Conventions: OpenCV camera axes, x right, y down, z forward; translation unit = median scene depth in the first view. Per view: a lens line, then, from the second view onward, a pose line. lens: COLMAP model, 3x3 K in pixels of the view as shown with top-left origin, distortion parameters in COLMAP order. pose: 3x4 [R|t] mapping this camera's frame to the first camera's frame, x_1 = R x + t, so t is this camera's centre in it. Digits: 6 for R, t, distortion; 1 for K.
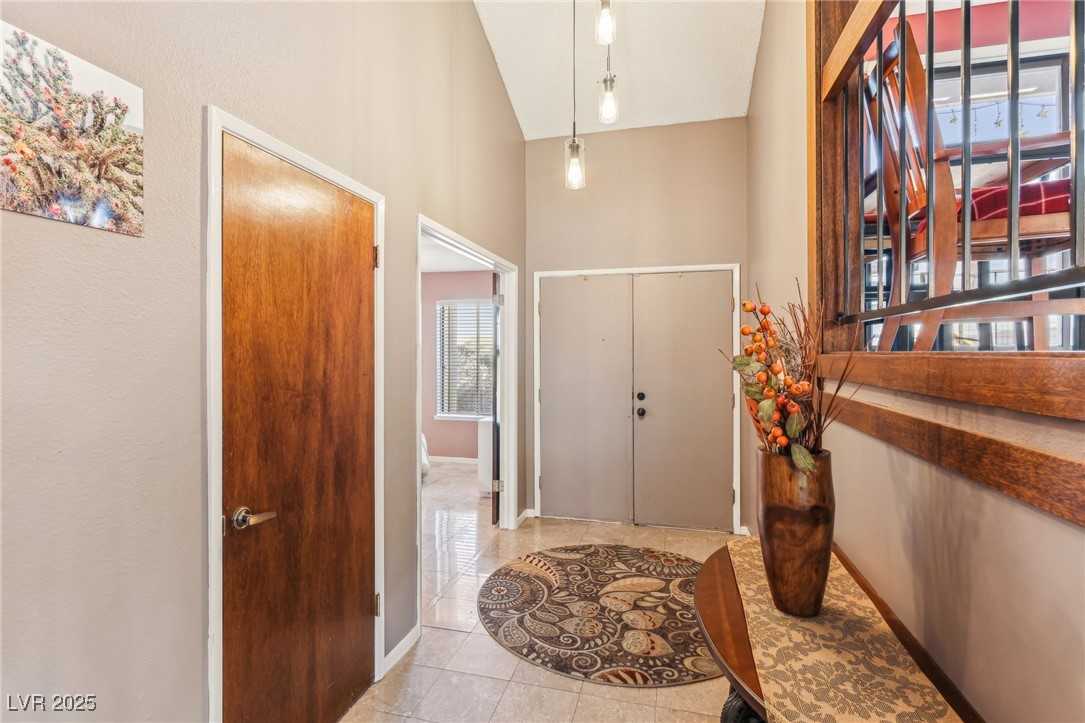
lens RADIAL K [[511.2, 0, 545.1], [0, 511.2, 357.1], [0, 0, 1]] dist [-0.001039, 0.002146]
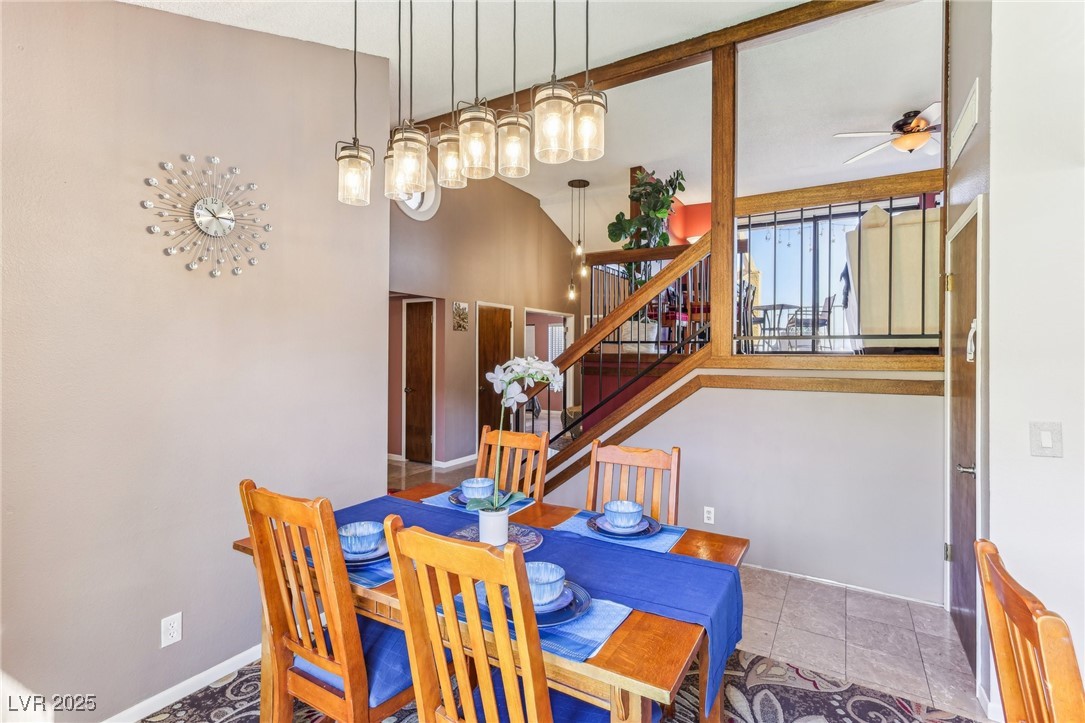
lens RADIAL K [[511.2, 0, 543.1], [0, 511.2, 360.5], [0, 0, 1]] dist [-0.001039, 0.002146]
pose [[0.962439, -0.008327, -0.271369, 0.773234], [0.009710, 0.999946, 0.003755, 0.031405], [0.271323, -0.006249, 0.962468, -2.157618]]
